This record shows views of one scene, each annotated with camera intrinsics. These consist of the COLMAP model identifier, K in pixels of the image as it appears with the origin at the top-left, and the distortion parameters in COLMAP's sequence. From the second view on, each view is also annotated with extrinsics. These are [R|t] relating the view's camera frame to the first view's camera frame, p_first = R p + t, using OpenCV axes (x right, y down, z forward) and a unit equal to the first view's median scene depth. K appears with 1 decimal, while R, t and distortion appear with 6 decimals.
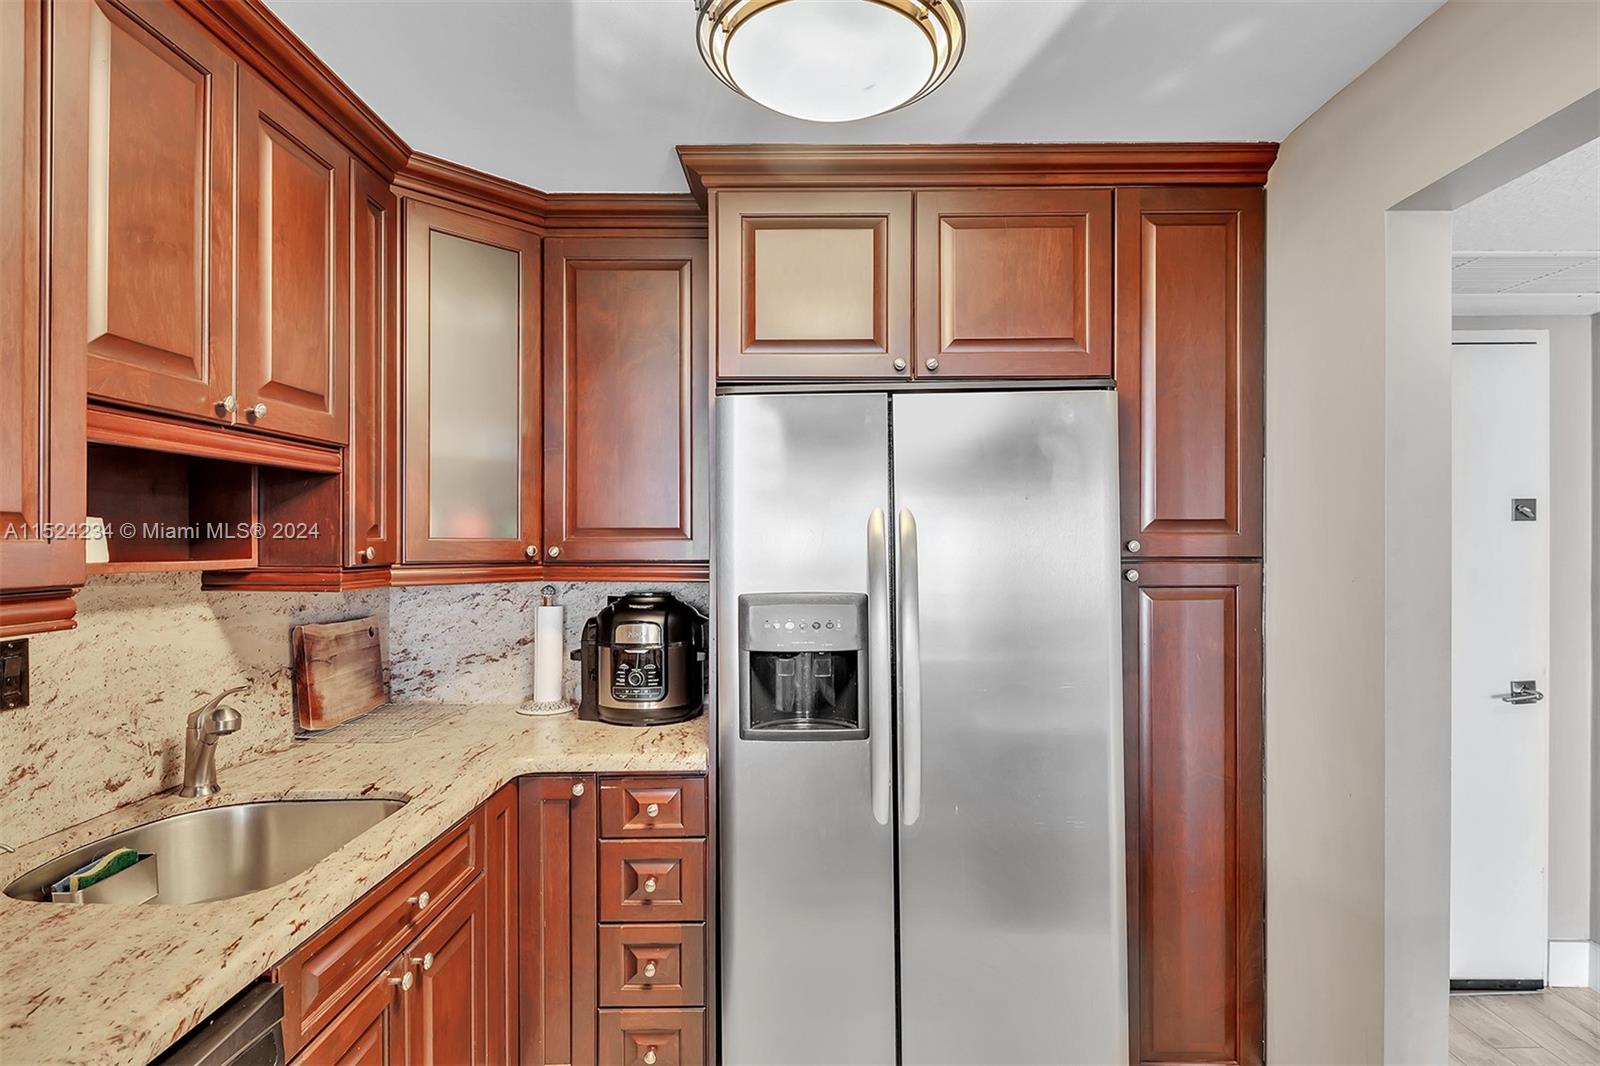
lens RADIAL K [[823.0, 0, 800.1], [0, 823.0, 538.7], [0, 0, 1]] dist [-0.001900, -0.001057]
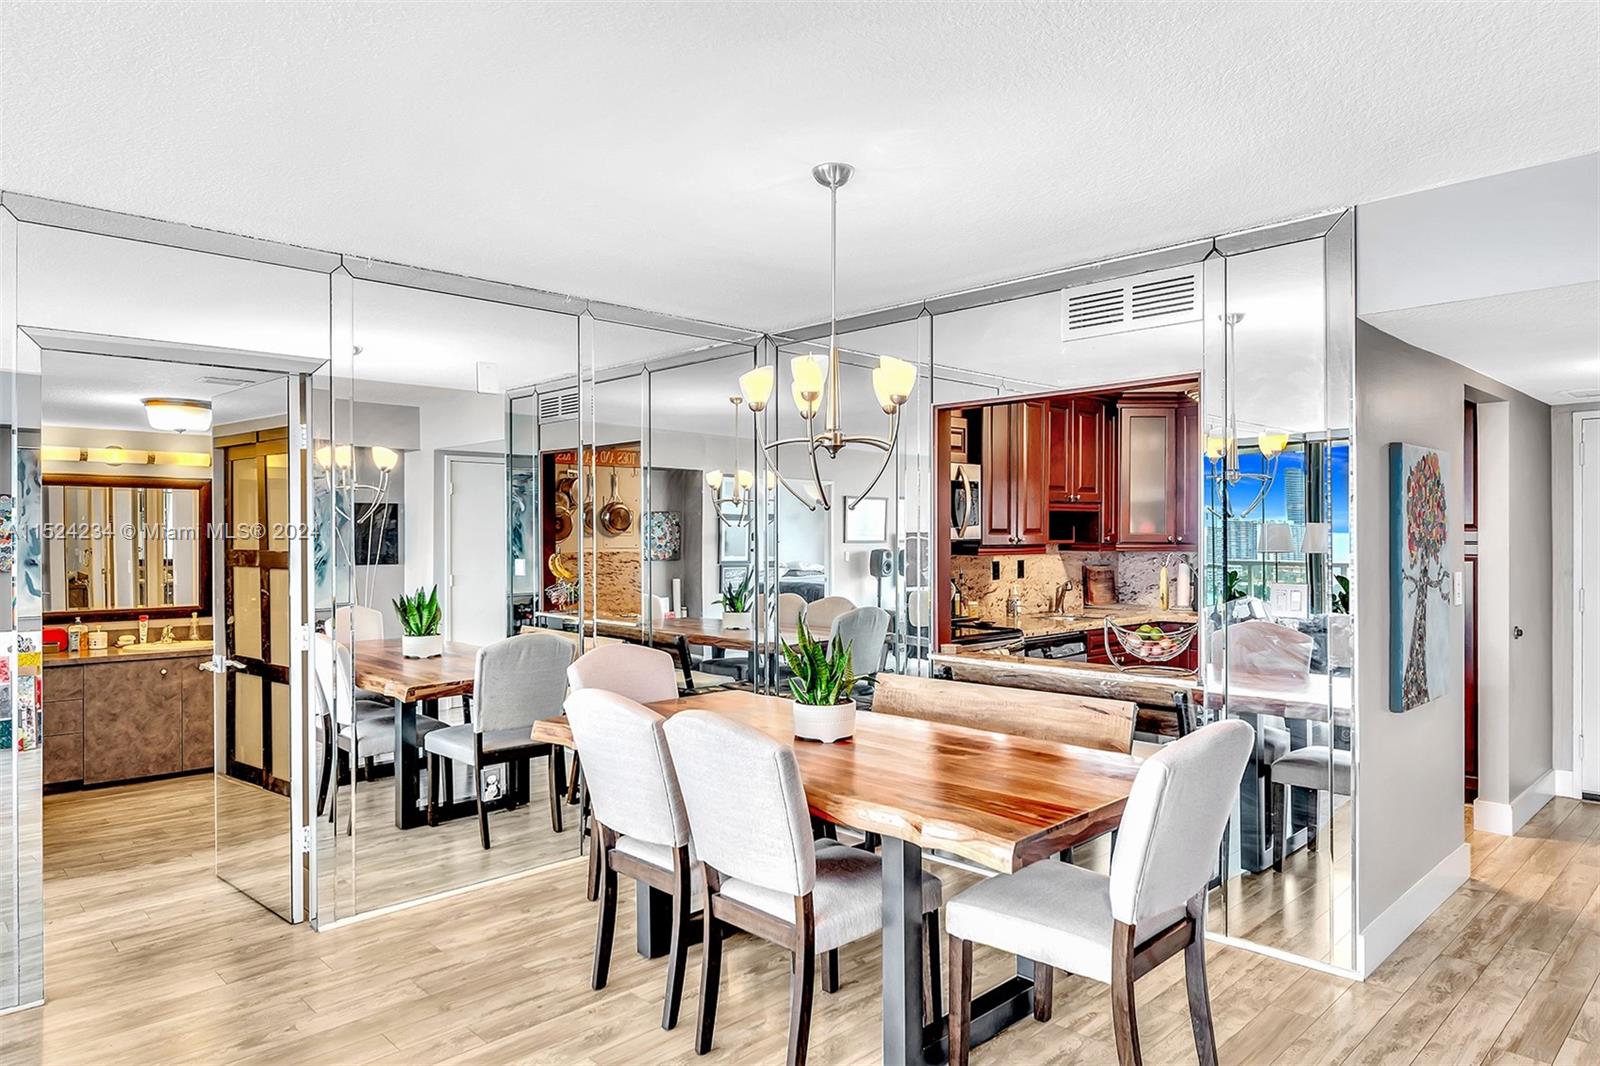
lens RADIAL K [[1068.2, 0, 804.6], [0, 1068.2, 544.4], [0, 0, 1]] dist [0.000138, -0.003890]
pose [[0.711201, 0.005349, -0.702968, 1.380982], [0.003260, 0.999935, 0.010908, -0.006172], [0.702981, -0.010049, 0.711138, -2.464530]]
